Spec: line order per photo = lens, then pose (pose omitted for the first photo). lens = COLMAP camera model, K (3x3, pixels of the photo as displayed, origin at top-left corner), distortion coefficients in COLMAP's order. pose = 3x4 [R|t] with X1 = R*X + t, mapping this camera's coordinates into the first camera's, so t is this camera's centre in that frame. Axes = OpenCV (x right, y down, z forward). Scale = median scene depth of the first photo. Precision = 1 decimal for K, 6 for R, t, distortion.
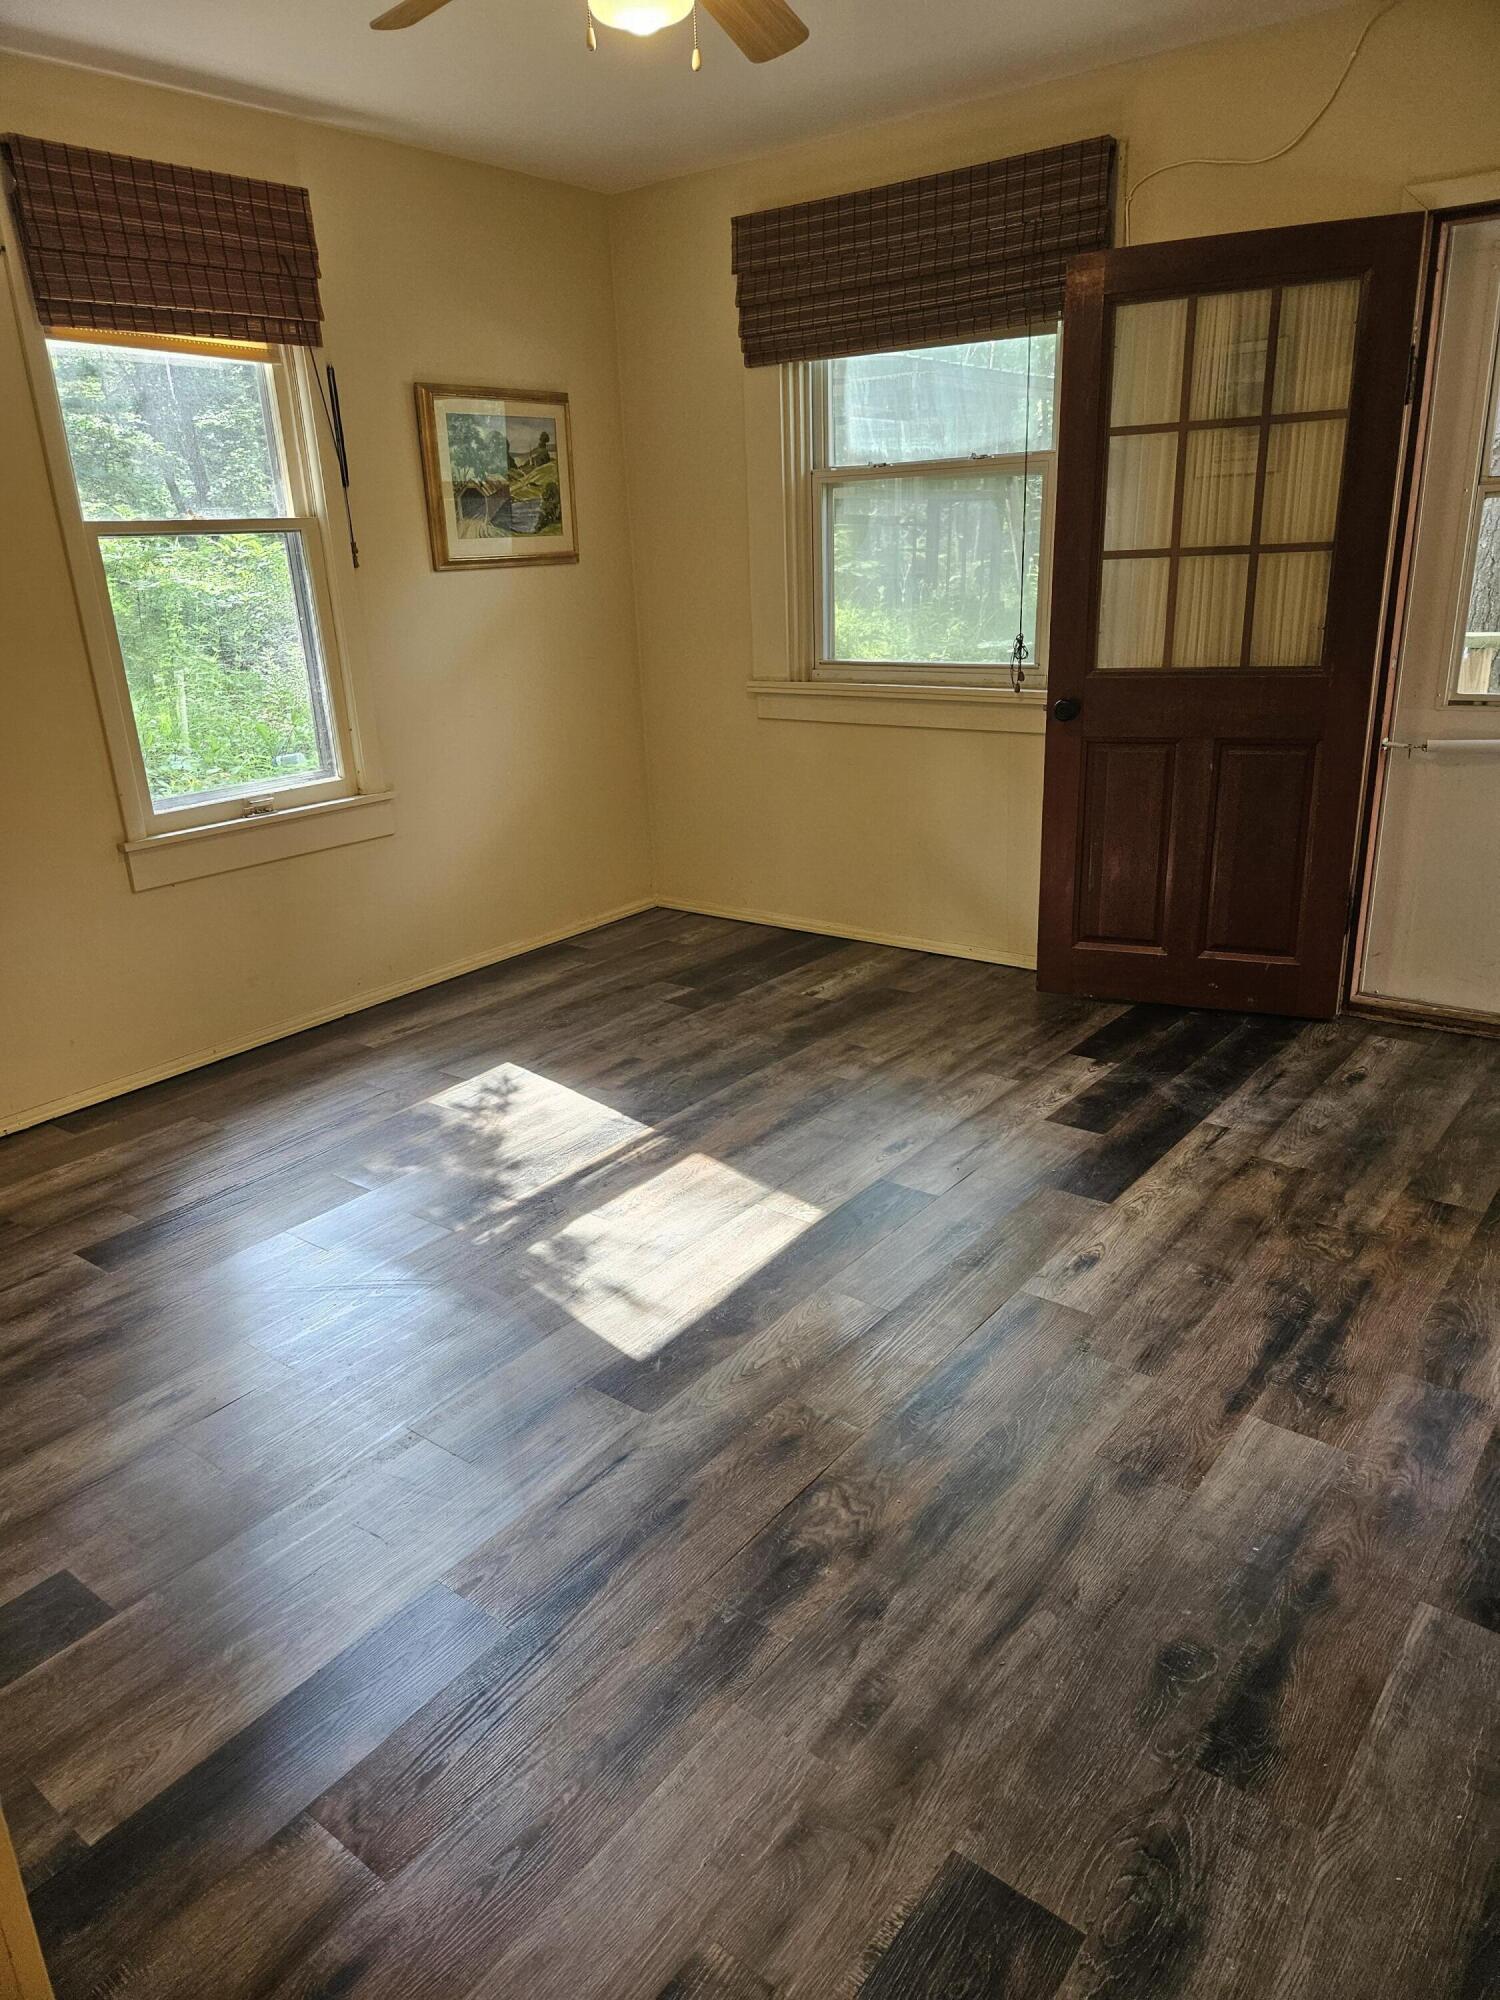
lens RADIAL K [[1324.5, 0, 744.5], [0, 1324.5, 1002.7], [0, 0, 1]] dist [0.067212, -0.050817]
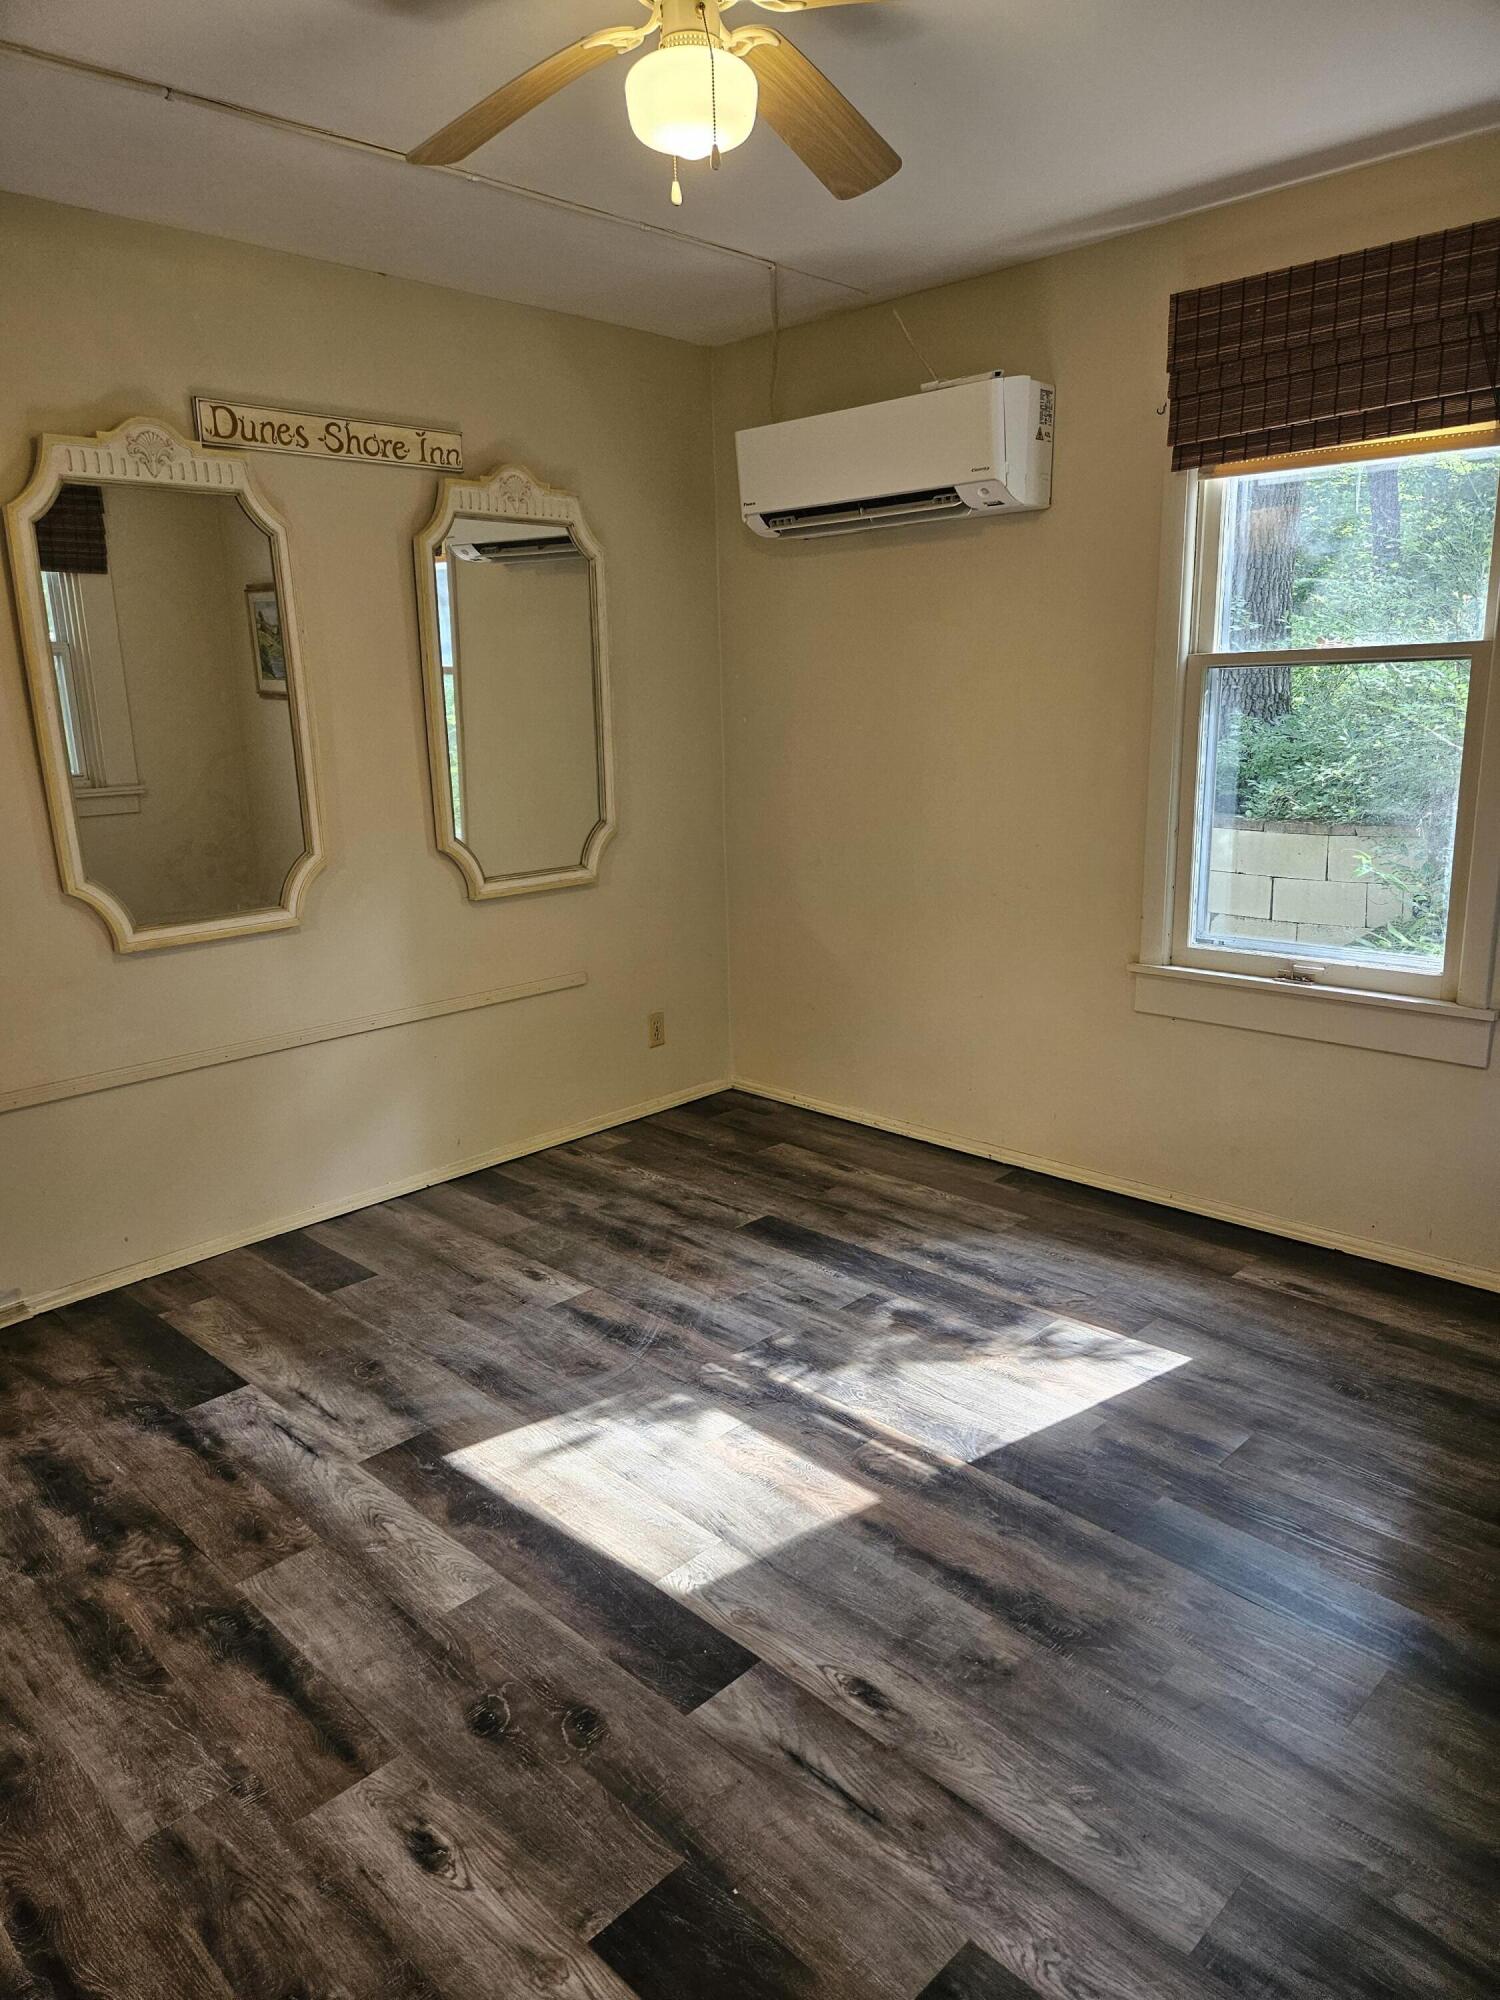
lens RADIAL K [[1324.5, 0, 744.5], [0, 1324.5, 1002.7], [0, 0, 1]] dist [0.067212, -0.050817]
pose [[-0.107047, 0.277634, -0.954704, 0.623533], [-0.299379, 0.906657, 0.297230, -0.346961], [0.948110, 0.317636, -0.013937, 0.851127]]
